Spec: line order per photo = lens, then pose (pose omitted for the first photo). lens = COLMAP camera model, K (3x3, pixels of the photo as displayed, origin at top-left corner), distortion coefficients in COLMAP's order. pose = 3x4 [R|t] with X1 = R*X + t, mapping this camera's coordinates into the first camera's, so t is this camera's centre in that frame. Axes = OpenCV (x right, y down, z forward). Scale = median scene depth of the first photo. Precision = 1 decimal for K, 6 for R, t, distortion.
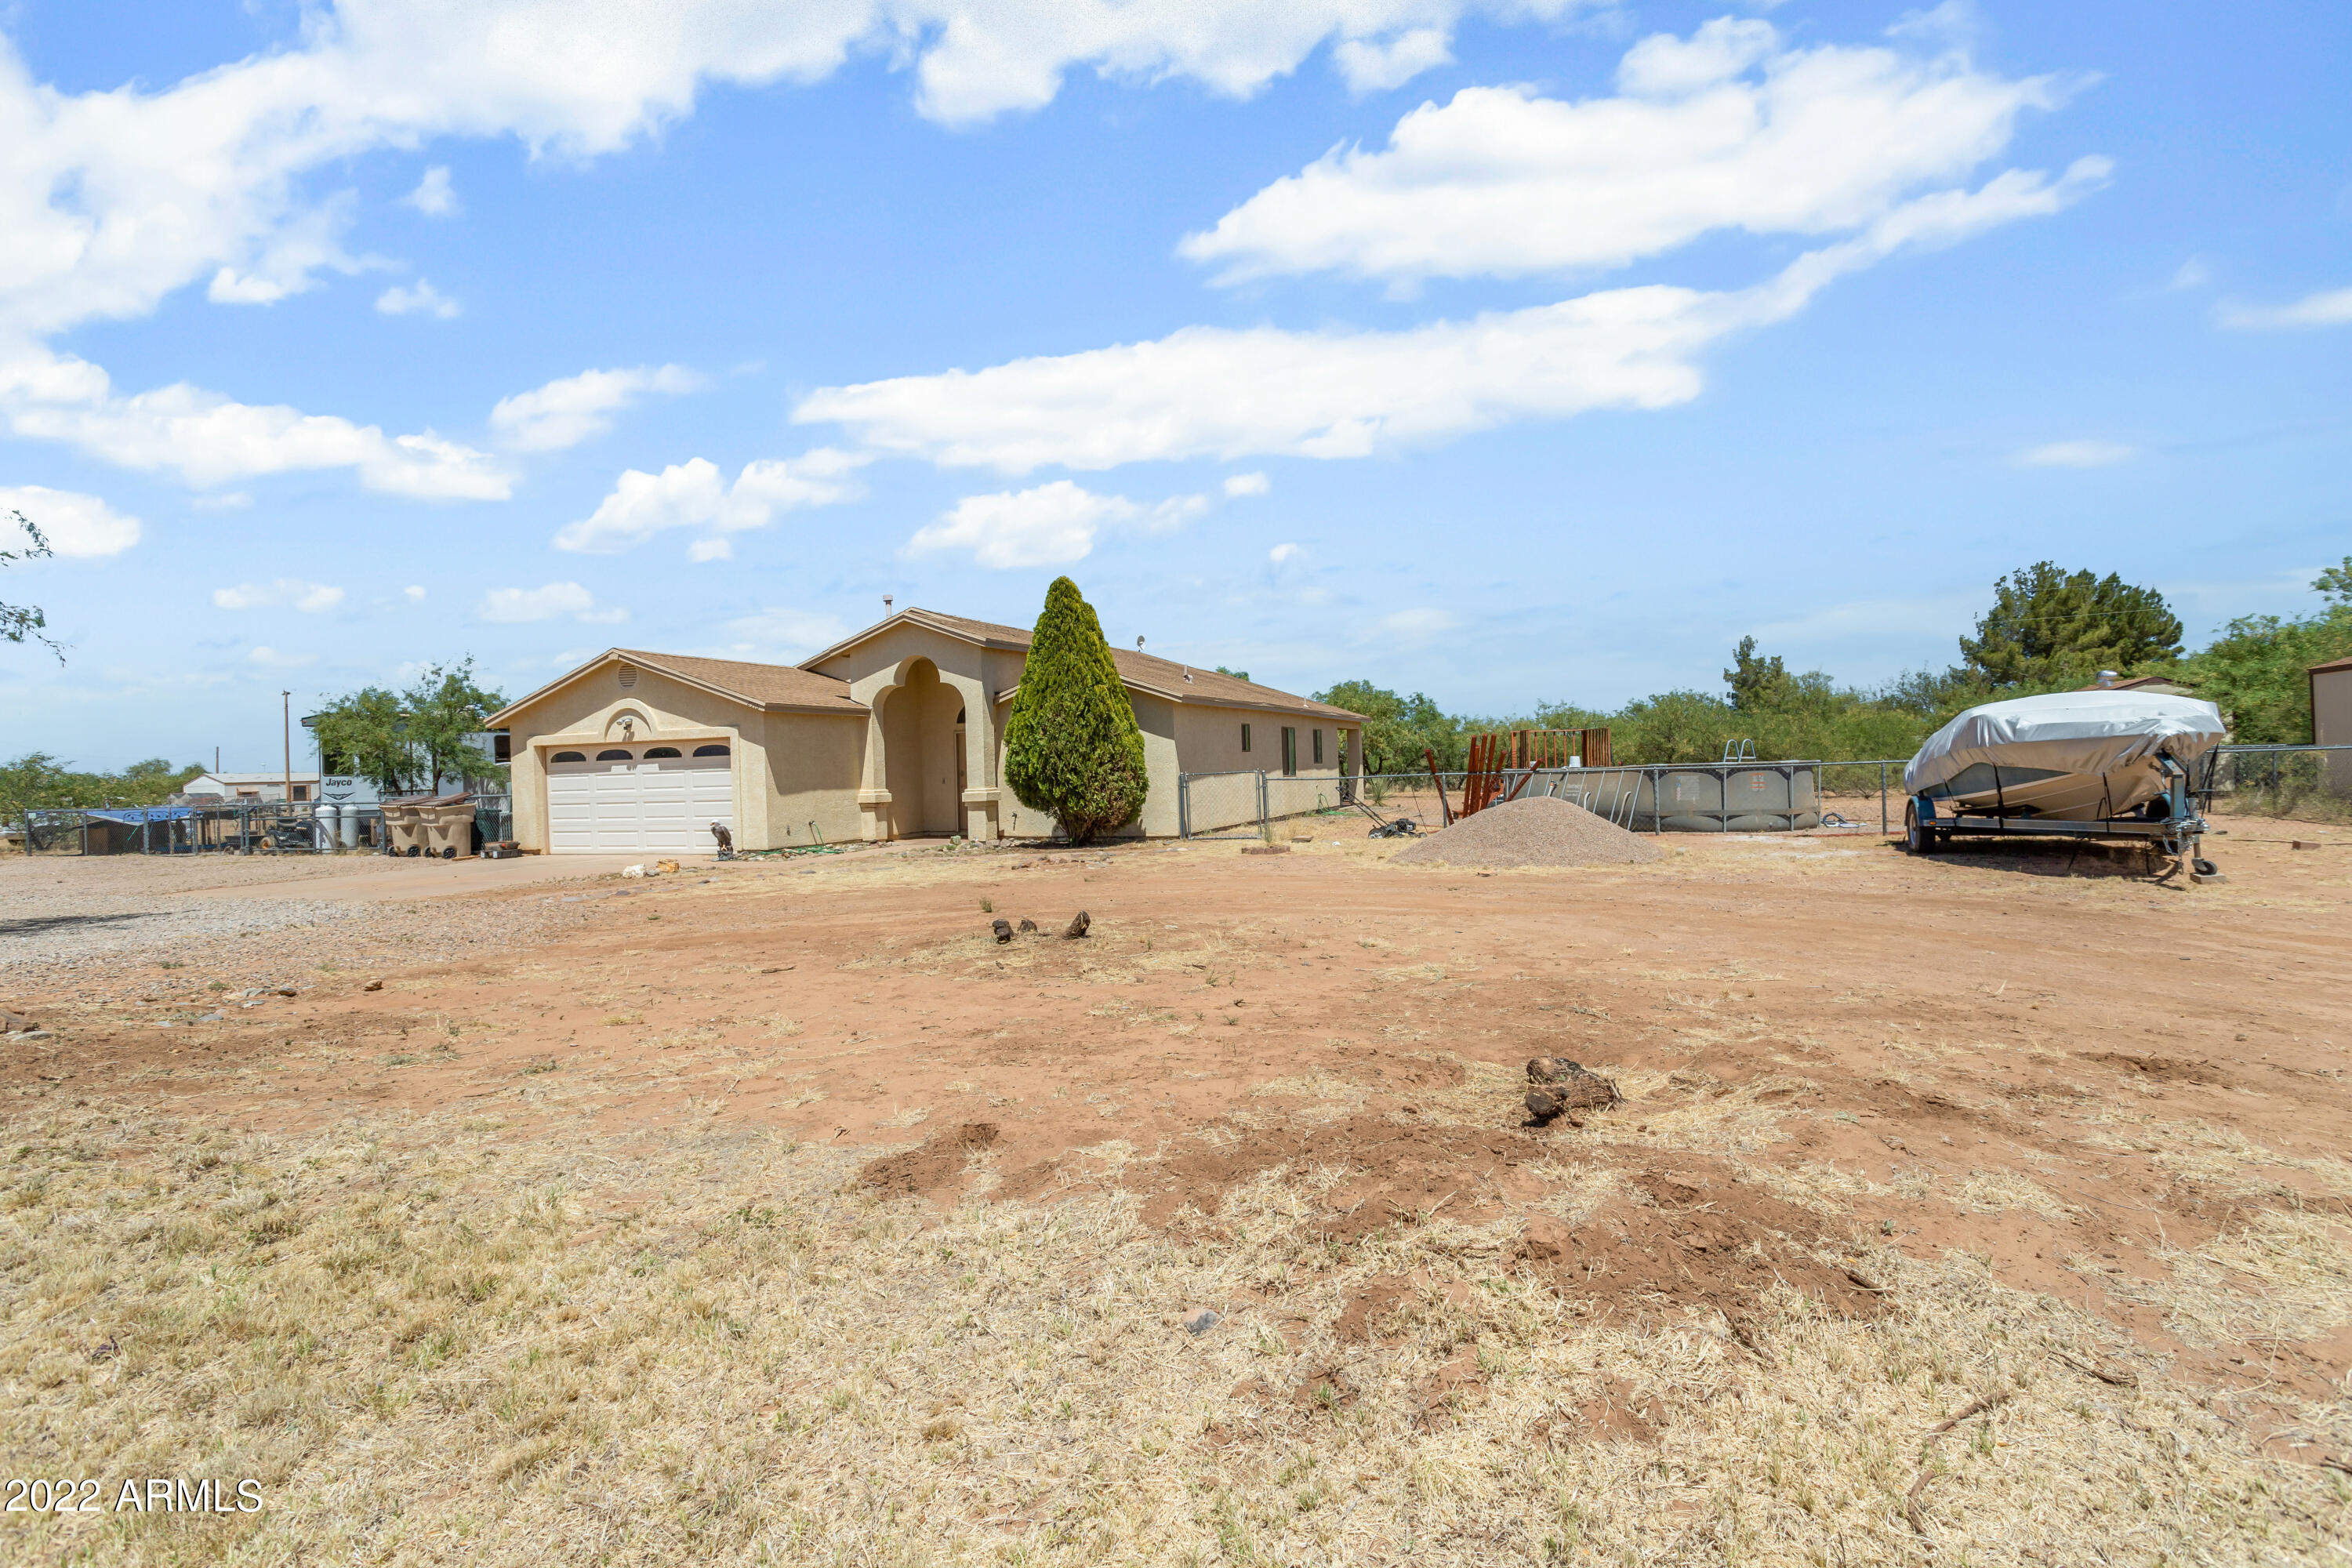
lens RADIAL K [[1119.3, 0, 1176.0], [0, 1119.3, 773.1], [0, 0, 1]] dist [0.001706, 0.002599]
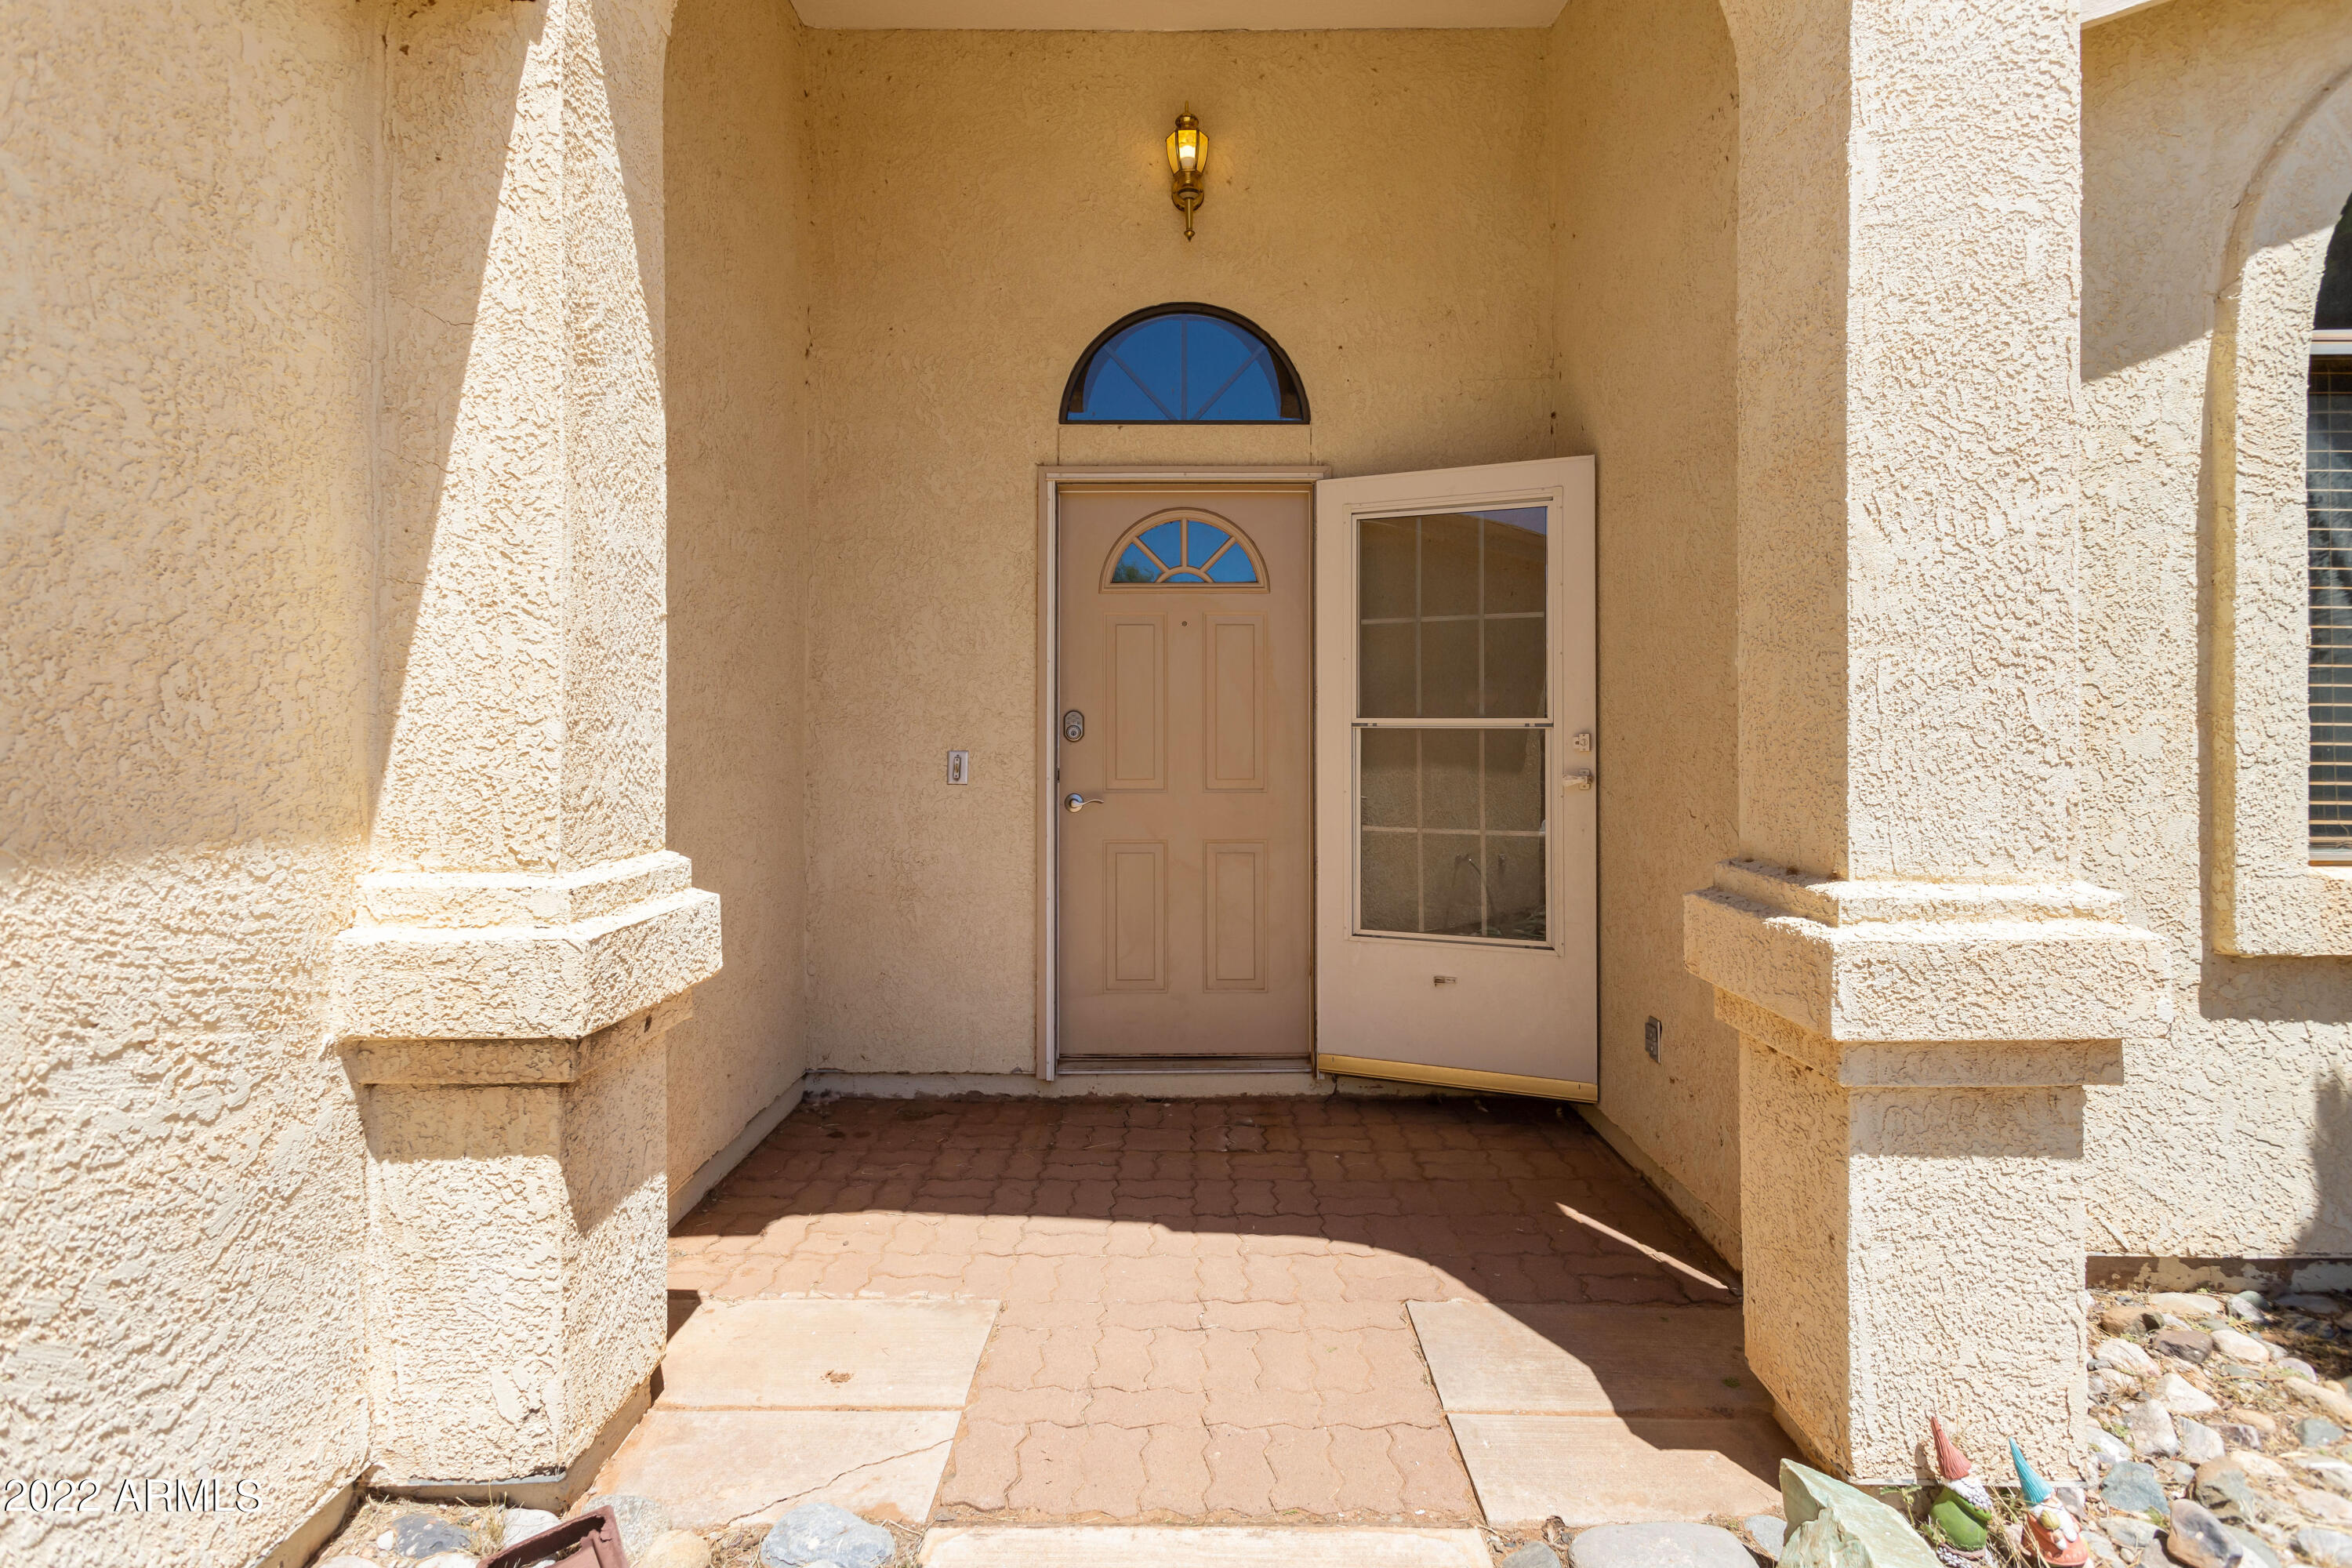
lens RADIAL K [[1119.3, 0, 1173.9], [0, 1119.3, 725.7], [0, 0, 1]] dist [0.001706, 0.002599]
pose [[0.928438, 0.030218, 0.370257, -0.267495], [-0.021415, 0.999382, -0.027862, 0.005346], [-0.370870, 0.017939, 0.928511, 0.936522]]
